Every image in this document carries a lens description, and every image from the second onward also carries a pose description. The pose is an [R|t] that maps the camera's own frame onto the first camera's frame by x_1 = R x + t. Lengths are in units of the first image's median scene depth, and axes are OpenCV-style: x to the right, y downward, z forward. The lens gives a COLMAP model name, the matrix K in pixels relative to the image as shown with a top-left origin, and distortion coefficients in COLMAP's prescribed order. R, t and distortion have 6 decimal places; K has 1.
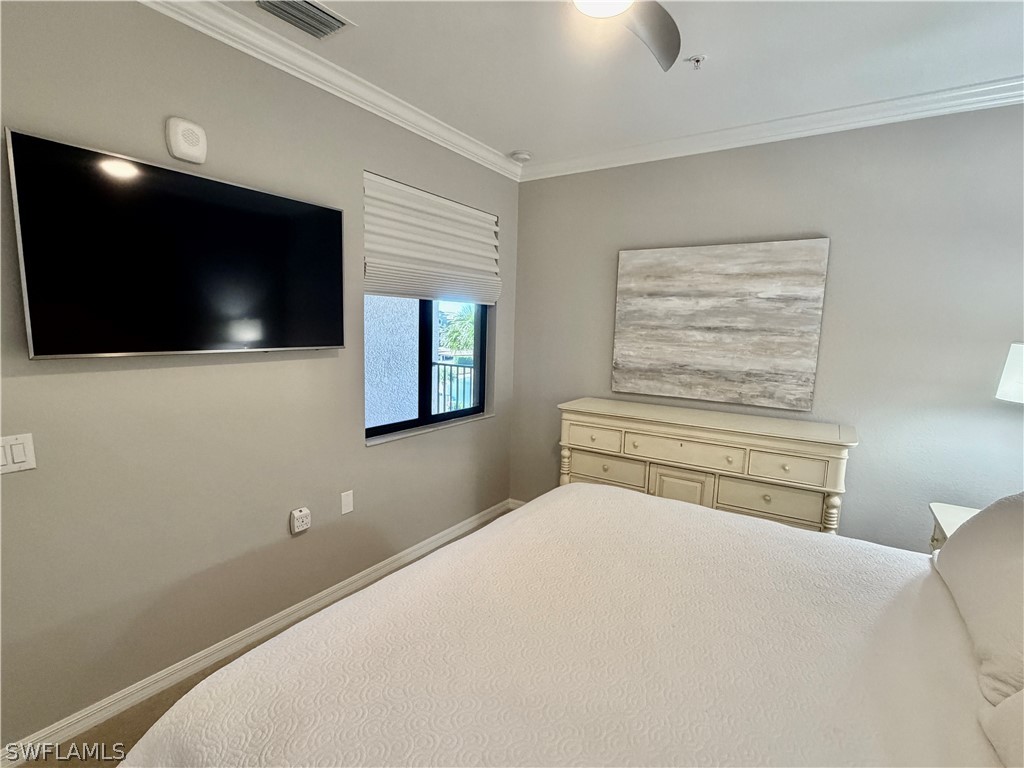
lens RADIAL K [[484.6, 0, 514.9], [0, 484.6, 386.3], [0, 0, 1]] dist [-0.001101, 0.001536]
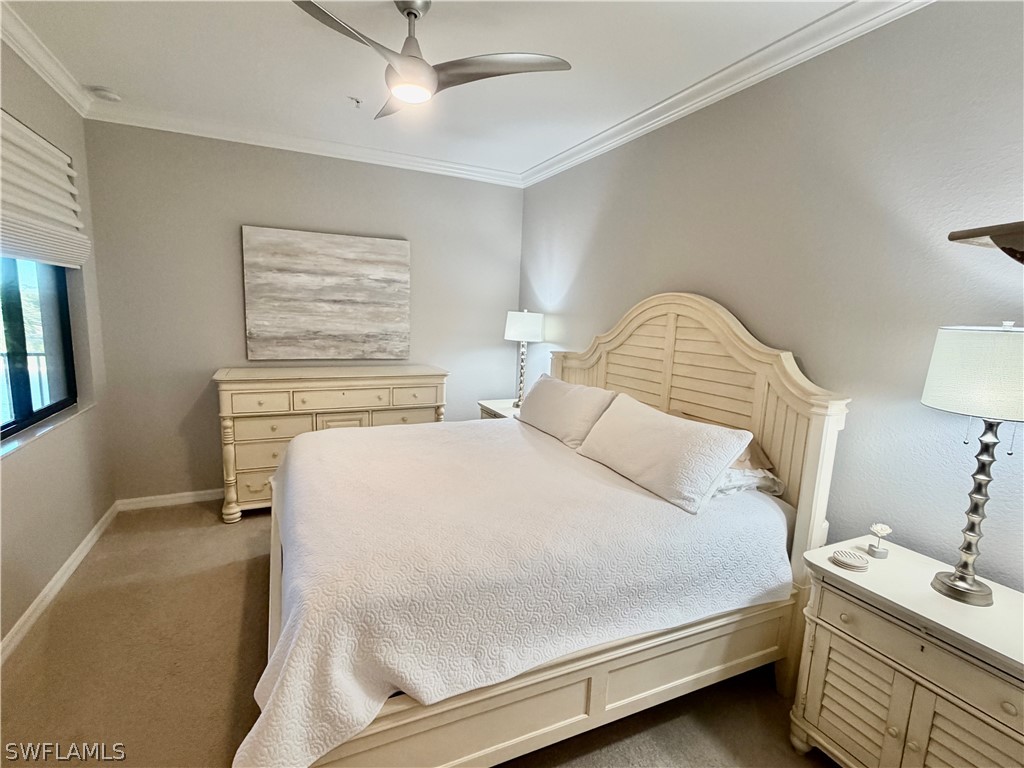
lens RADIAL K [[484.6, 0, 504.2], [0, 484.6, 383.6], [0, 0, 1]] dist [-0.001101, 0.001536]
pose [[0.536770, -0.131243, 0.833458, -0.433903], [0.085902, 0.991195, 0.100759, 0.002982], [-0.839344, 0.017512, 0.543318, -0.040604]]
